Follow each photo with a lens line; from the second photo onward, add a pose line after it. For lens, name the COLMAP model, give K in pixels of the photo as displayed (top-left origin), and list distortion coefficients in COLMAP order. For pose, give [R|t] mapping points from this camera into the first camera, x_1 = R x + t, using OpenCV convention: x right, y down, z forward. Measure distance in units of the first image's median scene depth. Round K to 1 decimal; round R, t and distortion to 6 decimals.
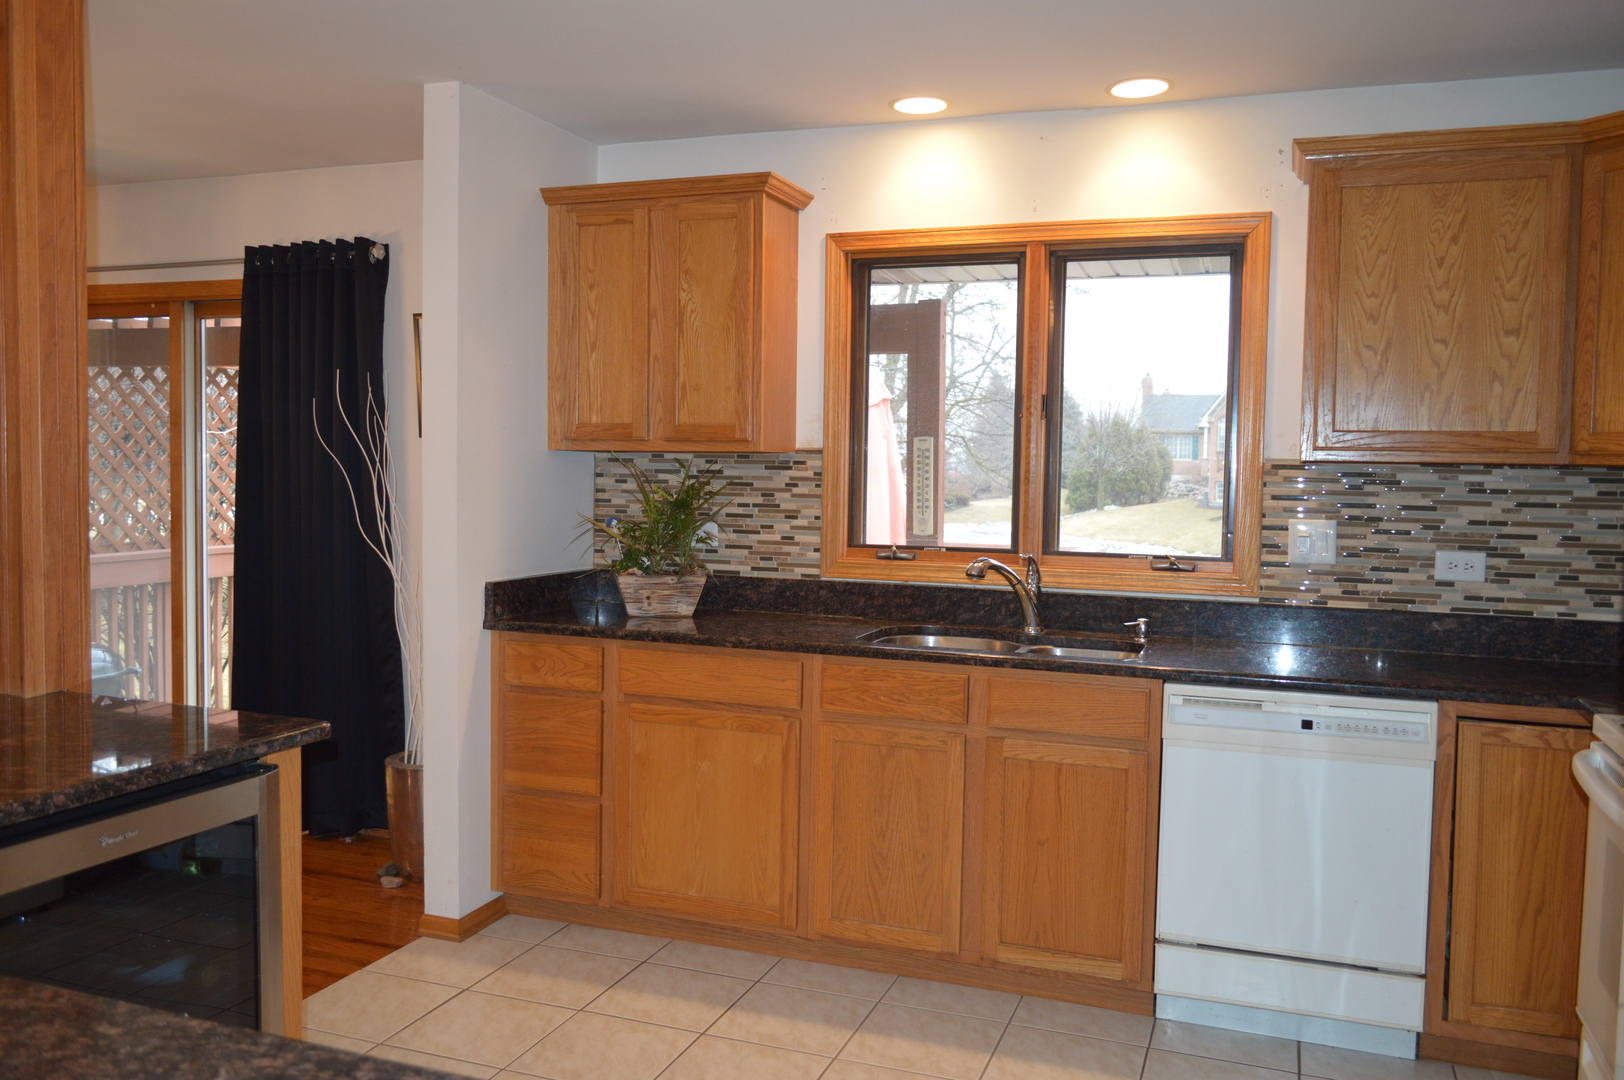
lens RADIAL K [[1290.0, 0, 812.0], [0, 1290.0, 540.0], [0, 0, 1]] dist [-0.006812, 0.000690]
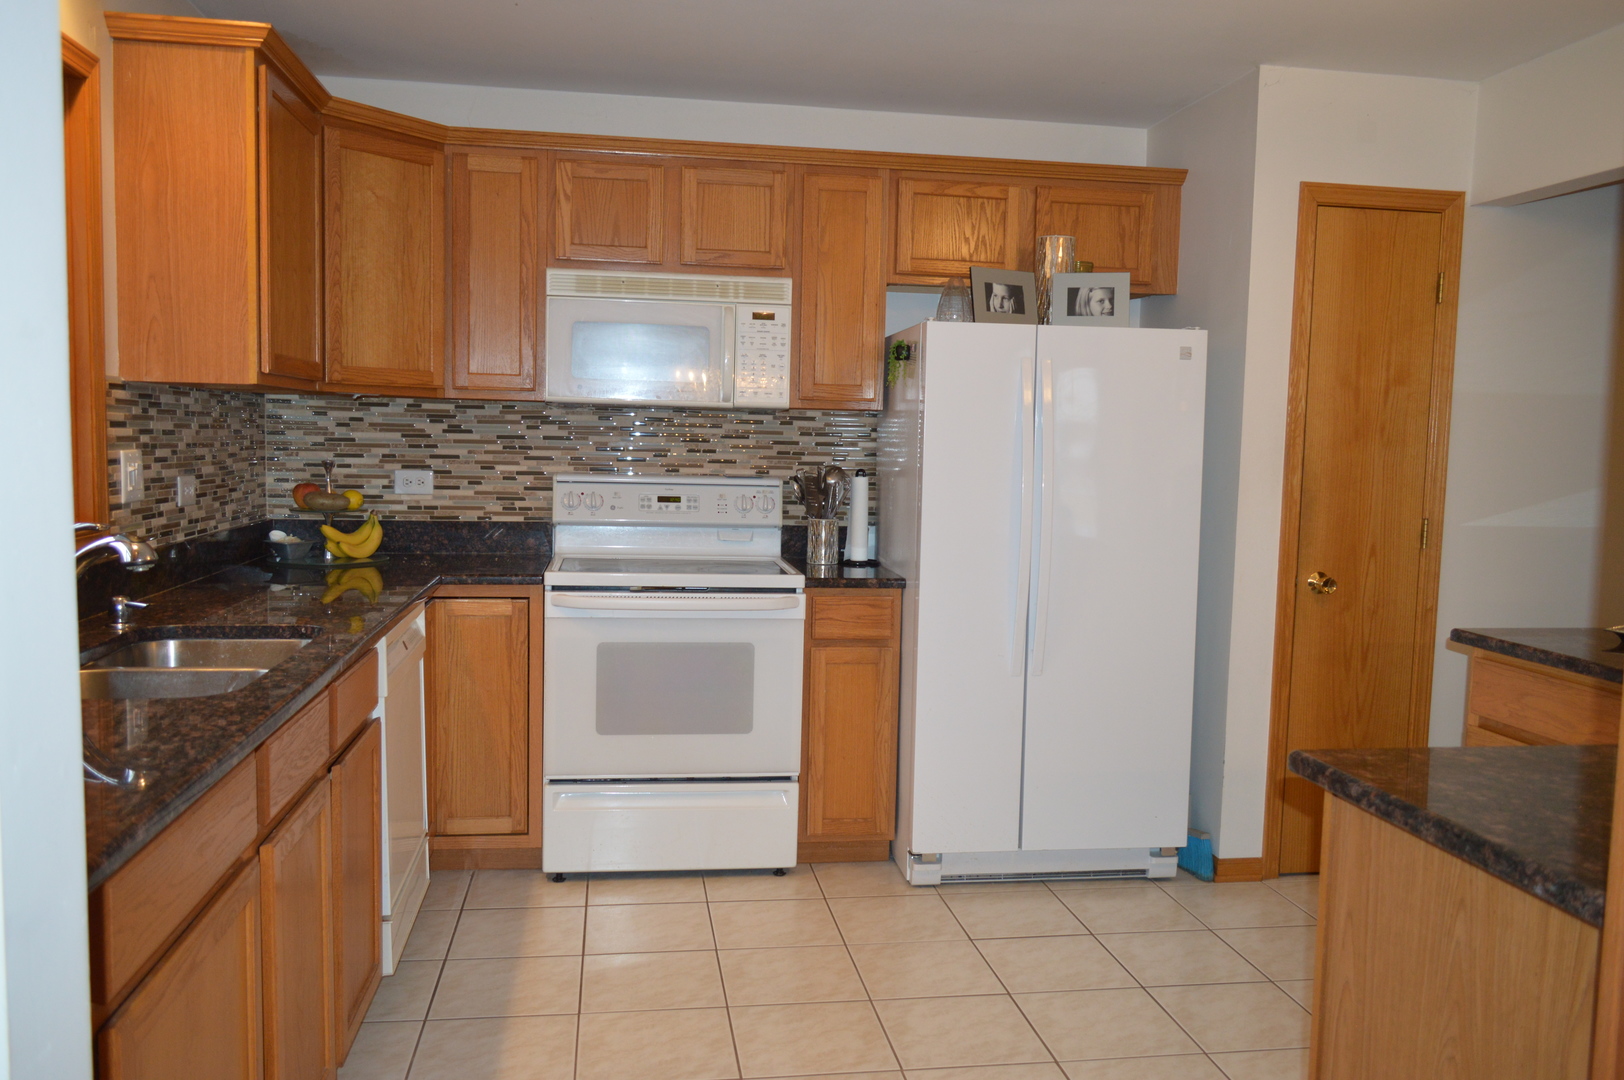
lens RADIAL K [[1290.0, 0, 812.0], [0, 1290.0, 540.0], [0, 0, 1]] dist [-0.006812, 0.000690]
pose [[-0.486660, -0.101148, 0.867716, -0.521639], [0.018062, 0.991897, 0.125754, -0.050870], [-0.873405, 0.076872, -0.480890, 0.943229]]
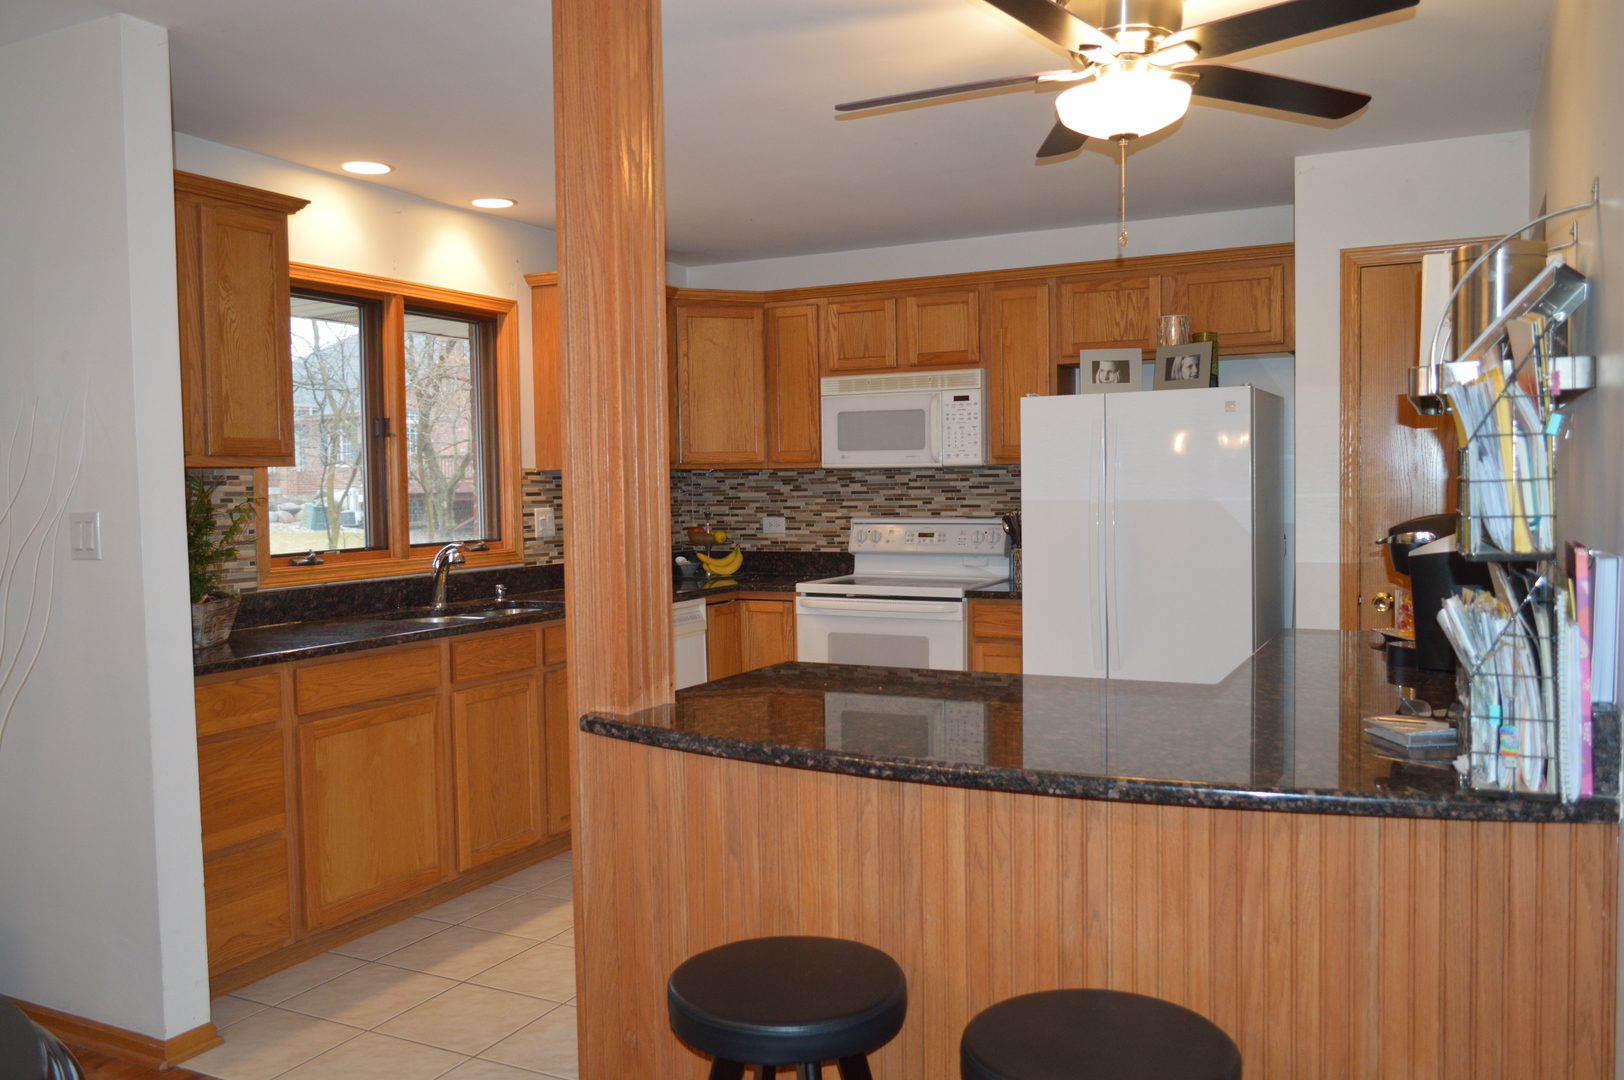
lens RADIAL K [[1290.0, 0, 812.0], [0, 1290.0, 540.0], [0, 0, 1]] dist [-0.006812, 0.000690]
pose [[0.116841, -0.063826, 0.991098, -1.004738], [0.074495, 0.995685, 0.055340, -0.035833], [-0.990353, 0.067365, 0.121092, 0.466472]]
